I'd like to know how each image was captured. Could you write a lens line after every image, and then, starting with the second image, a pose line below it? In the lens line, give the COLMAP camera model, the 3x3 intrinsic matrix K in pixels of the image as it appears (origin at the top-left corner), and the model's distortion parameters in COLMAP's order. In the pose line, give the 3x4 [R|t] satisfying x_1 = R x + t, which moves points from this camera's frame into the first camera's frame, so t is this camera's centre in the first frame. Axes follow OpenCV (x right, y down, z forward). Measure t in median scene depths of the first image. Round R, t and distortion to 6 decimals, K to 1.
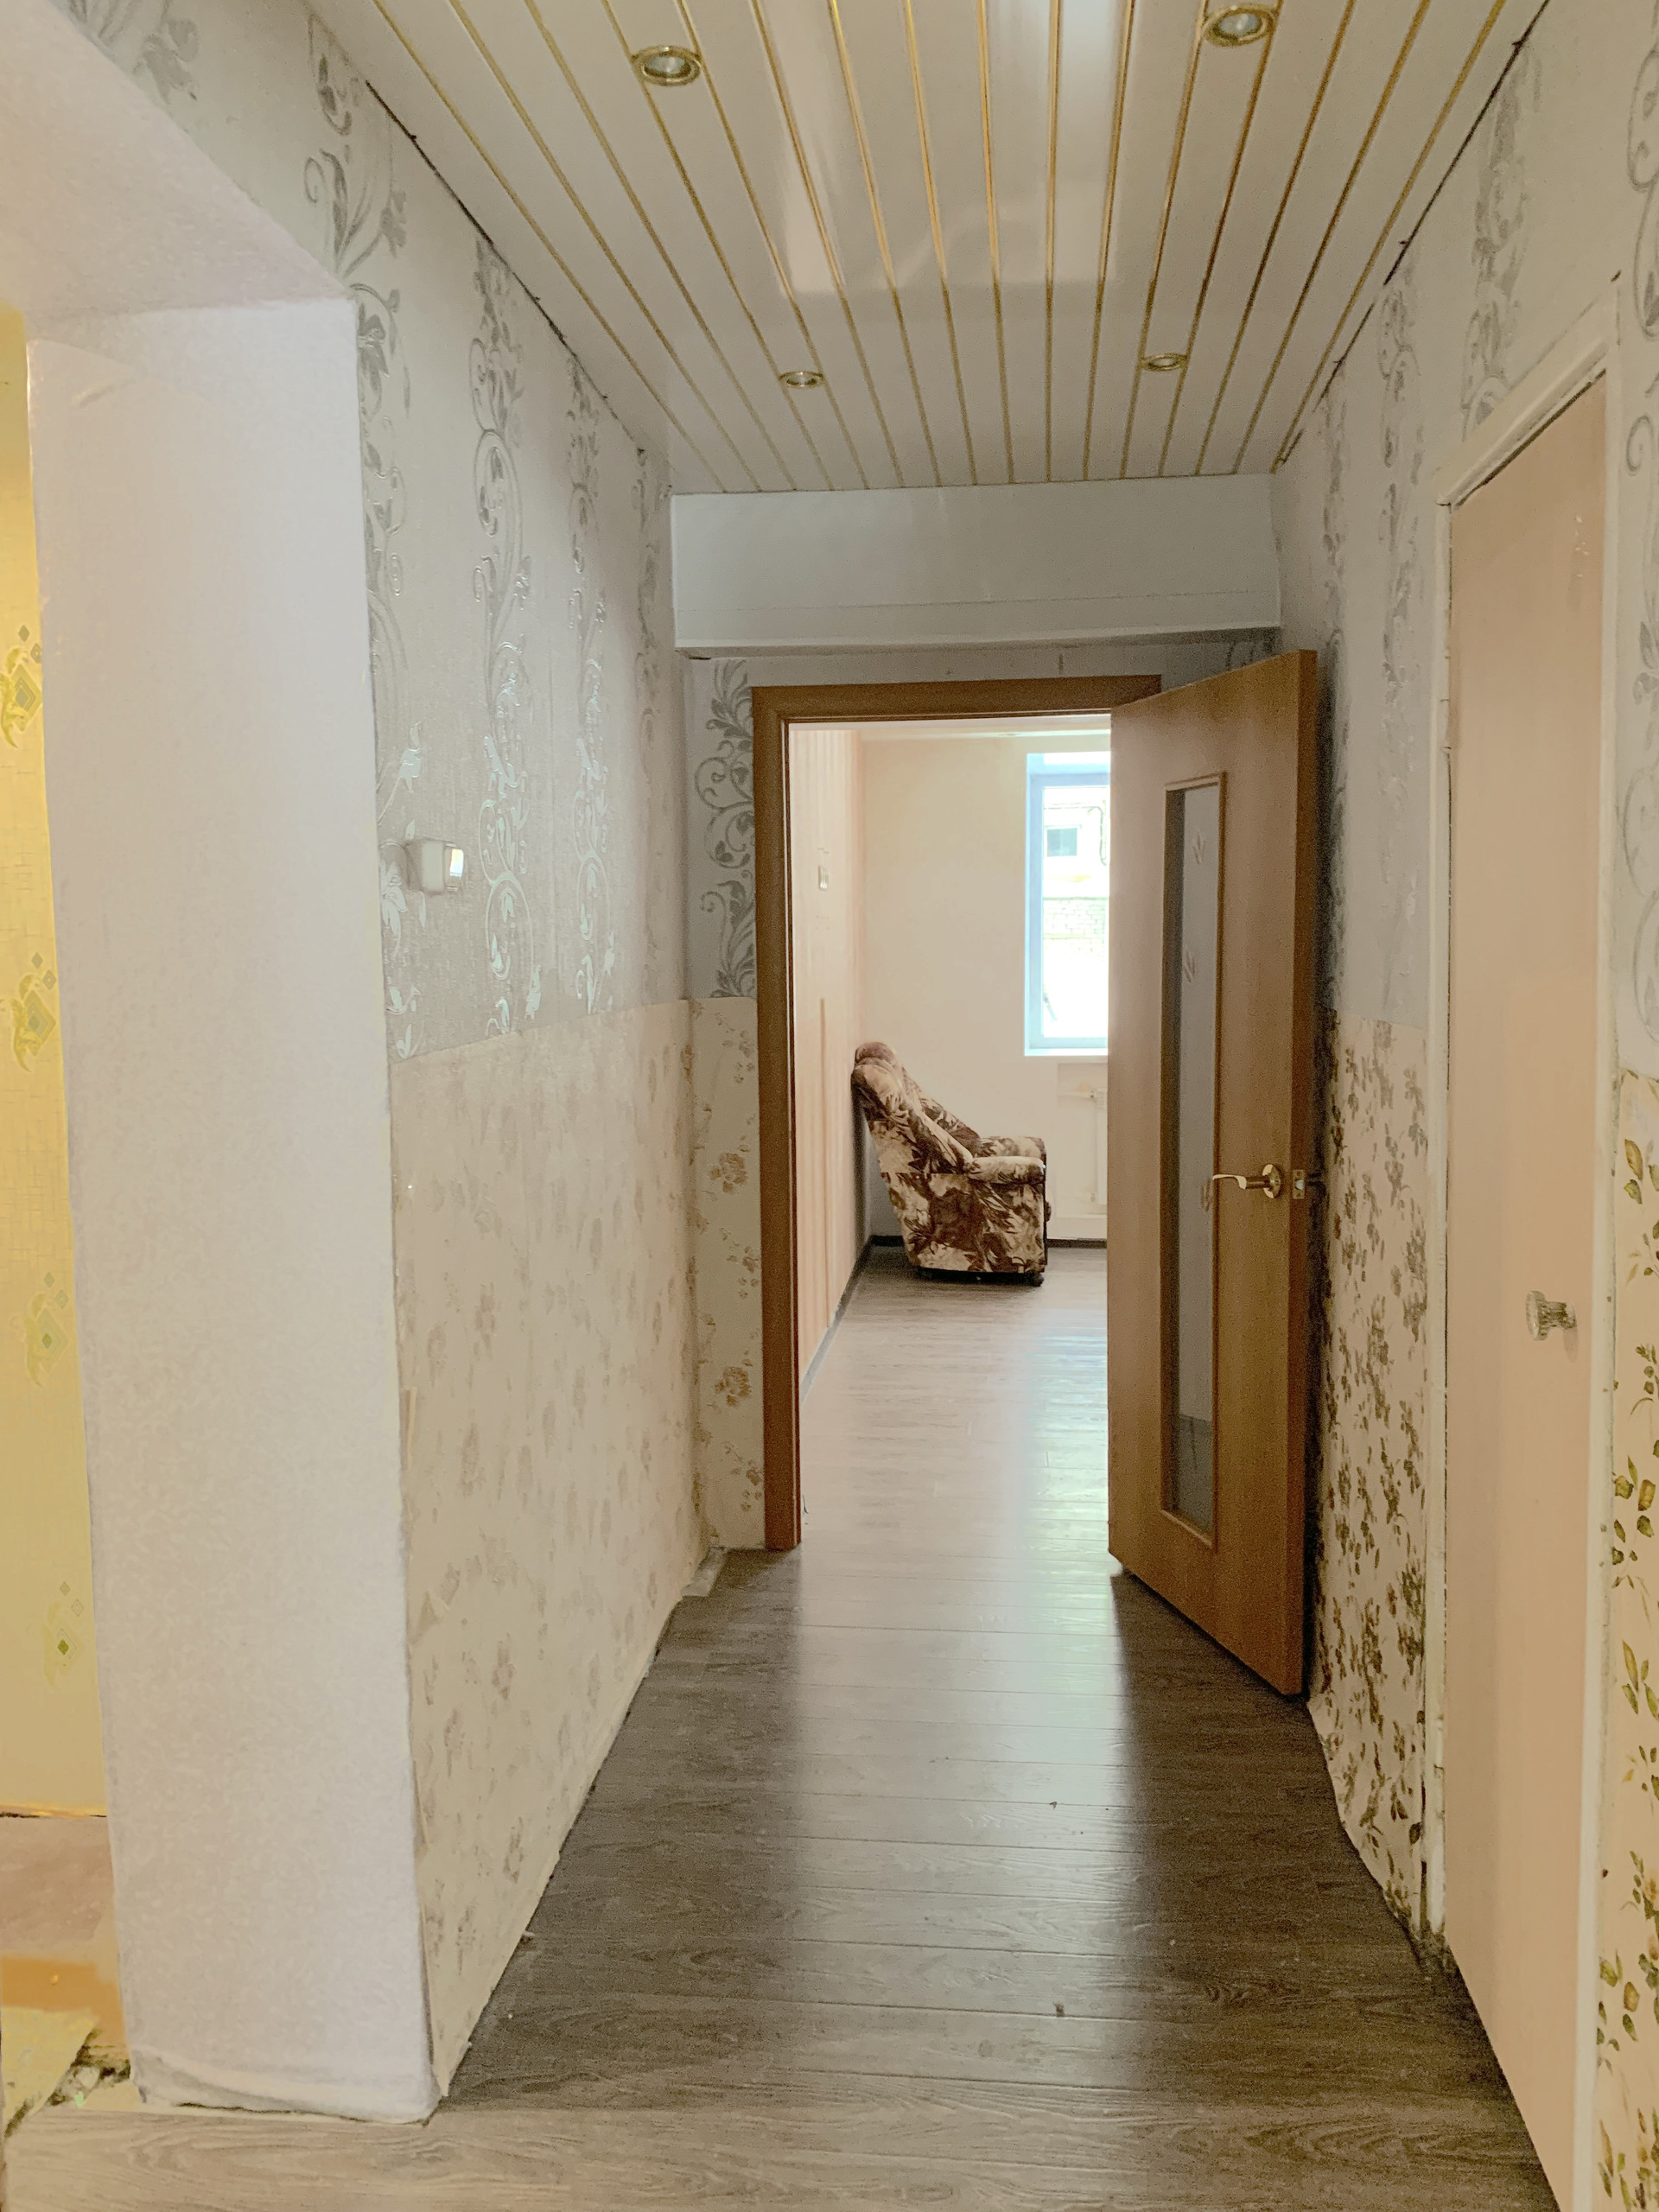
lens RADIAL K [[1657.0, 0, 829.5], [0, 1657.0, 1106.0], [0, 0, 1]] dist [0.003242, 0.001270]
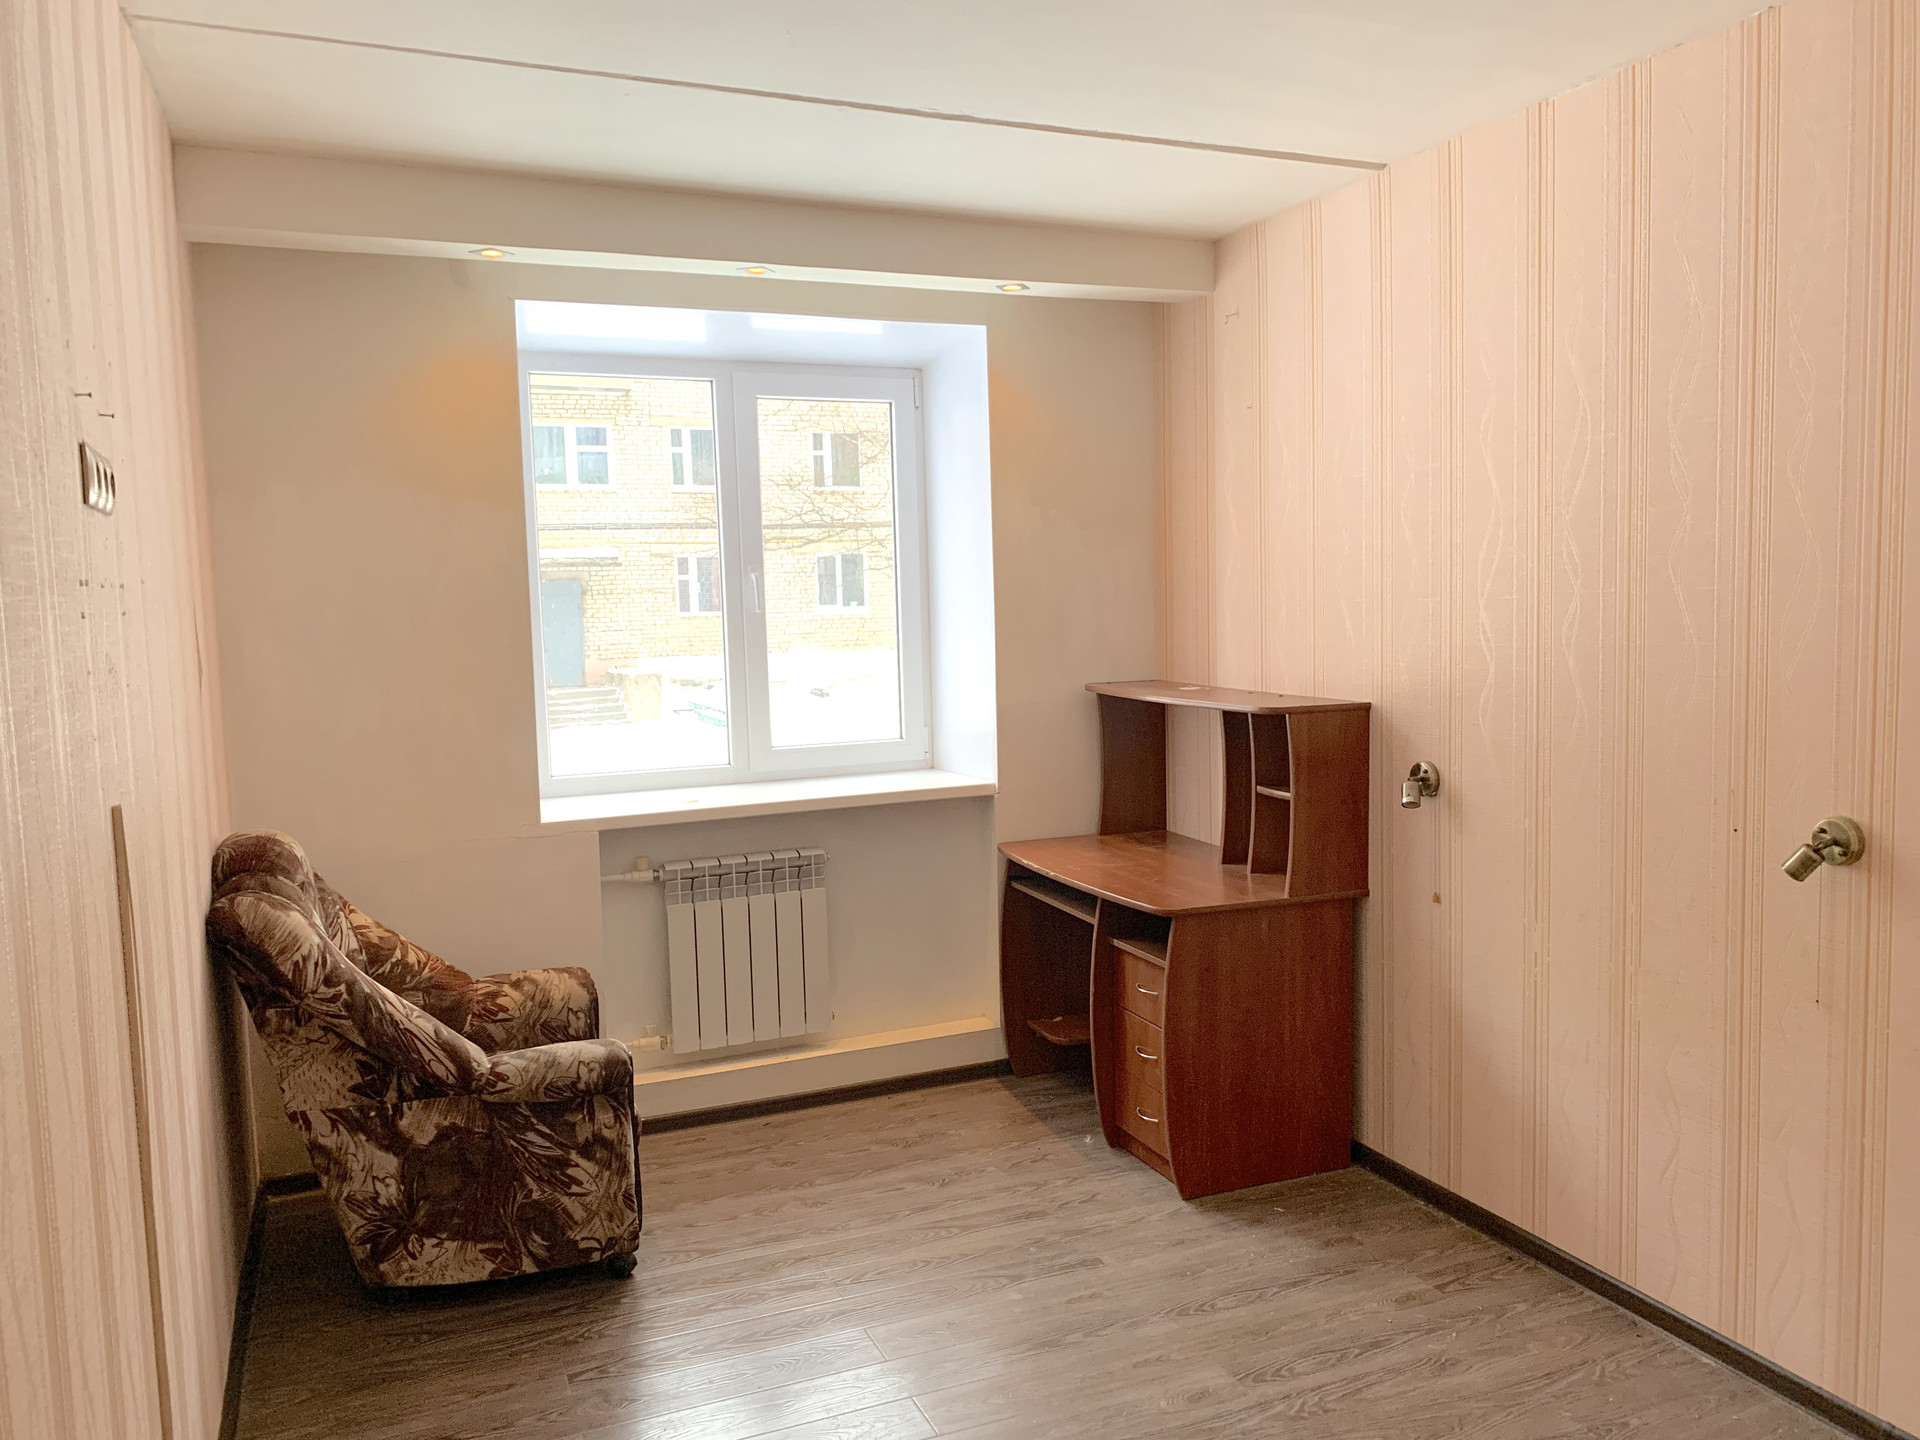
lens RADIAL K [[1438.2, 0, 960.0], [0, 1438.2, 720.0], [0, 0, 1]] dist [0.003242, 0.001270]
pose [[0.872089, -0.053018, 0.486466, 0.003741], [0.058701, 0.998269, 0.003563, -0.065045], [-0.485813, 0.025449, 0.873692, 0.540463]]
